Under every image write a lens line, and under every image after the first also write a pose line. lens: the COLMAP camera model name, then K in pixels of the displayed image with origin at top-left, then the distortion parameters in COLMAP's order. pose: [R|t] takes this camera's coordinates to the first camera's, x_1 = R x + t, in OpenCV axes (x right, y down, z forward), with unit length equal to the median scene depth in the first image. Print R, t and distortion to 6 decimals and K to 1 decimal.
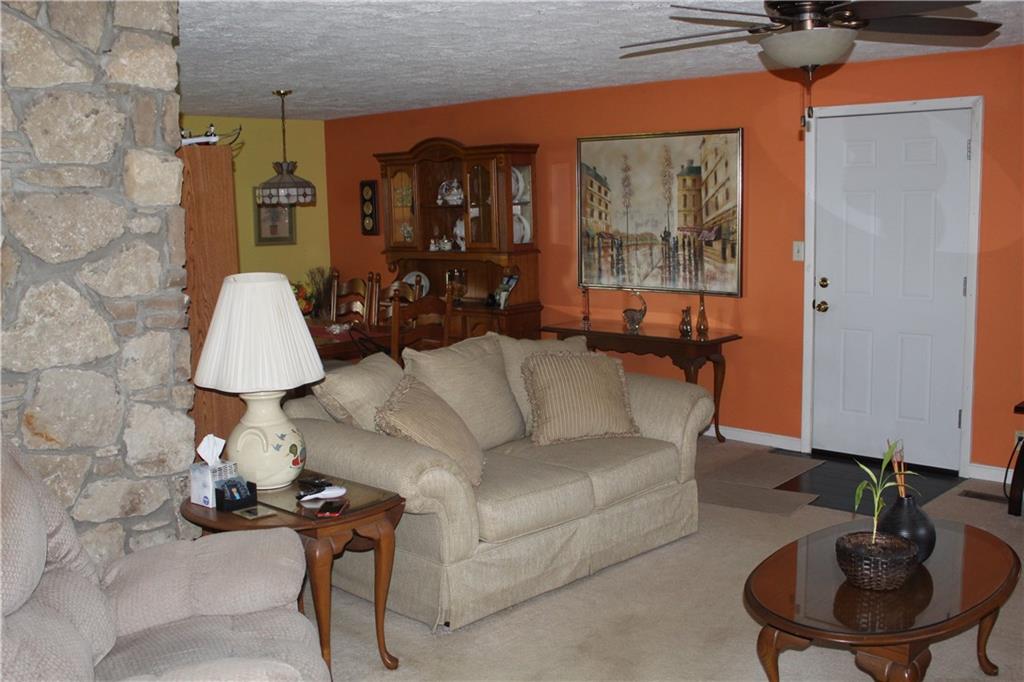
lens RADIAL K [[1057.6, 0, 506.2], [0, 1057.6, 334.7], [0, 0, 1]] dist [-0.065507, 0.000000]
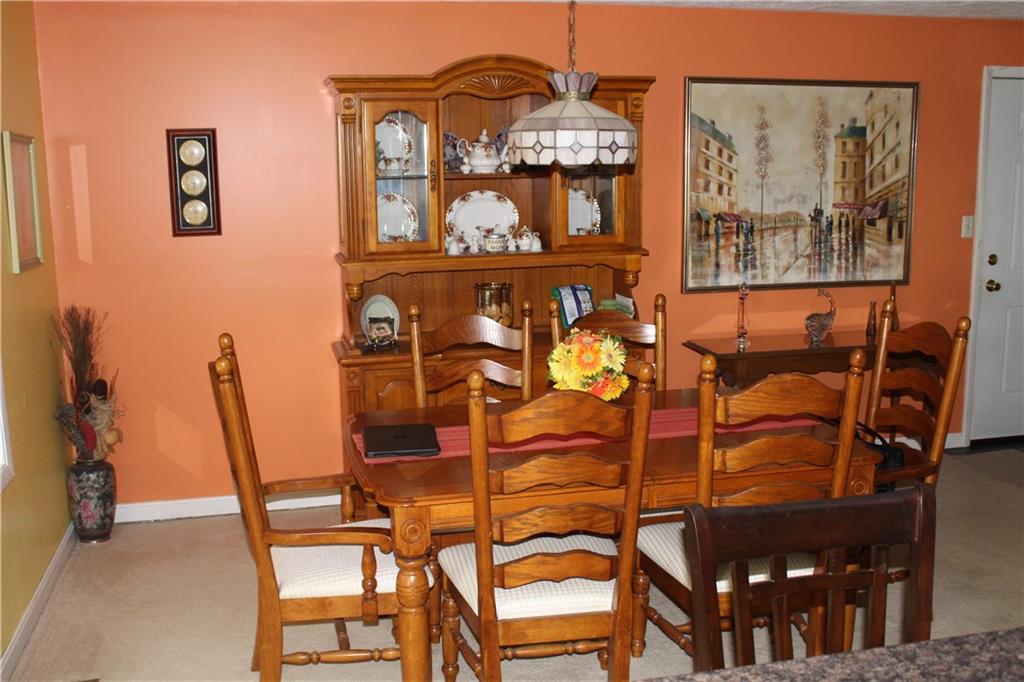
lens RADIAL K [[1057.6, 0, 511.7], [0, 1057.6, 344.9], [0, 0, 1]] dist [-0.065507, 0.000000]
pose [[0.532471, -0.128046, 0.836707, -0.633509], [0.108611, 0.990656, 0.082487, -0.088231], [-0.839451, 0.046954, 0.541403, 0.785225]]
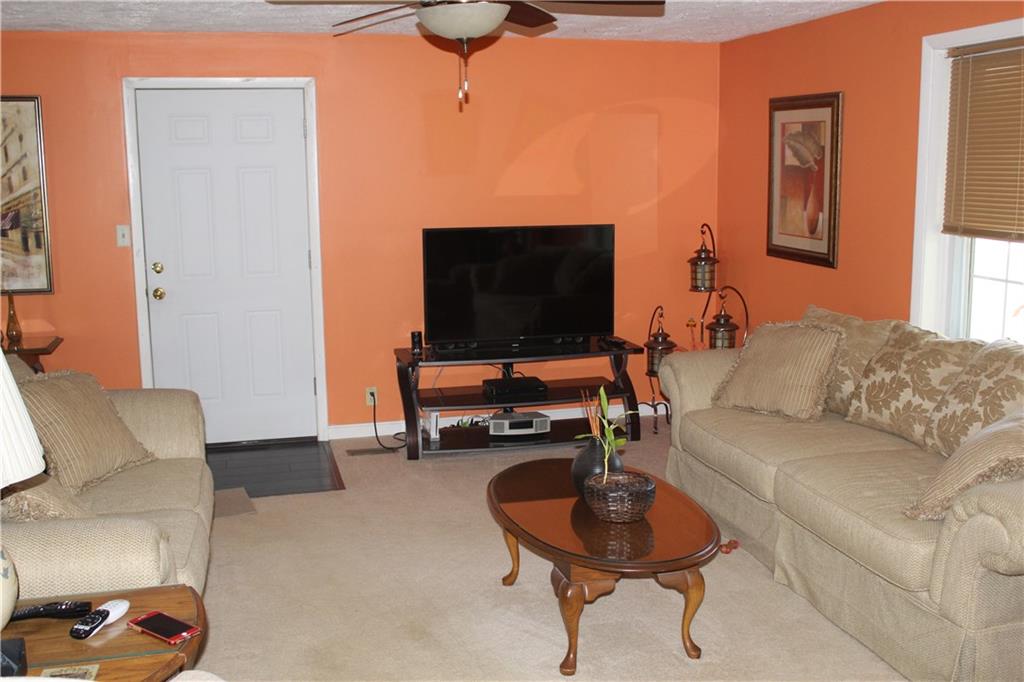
lens RADIAL K [[1057.6, 0, 506.6], [0, 1057.6, 337.0], [0, 0, 1]] dist [-0.065507, 0.000000]
pose [[0.534028, -0.123926, 0.836335, -0.287352], [0.111650, 0.990873, 0.075532, -0.022628], [-0.838063, 0.053041, 0.542990, 0.220426]]
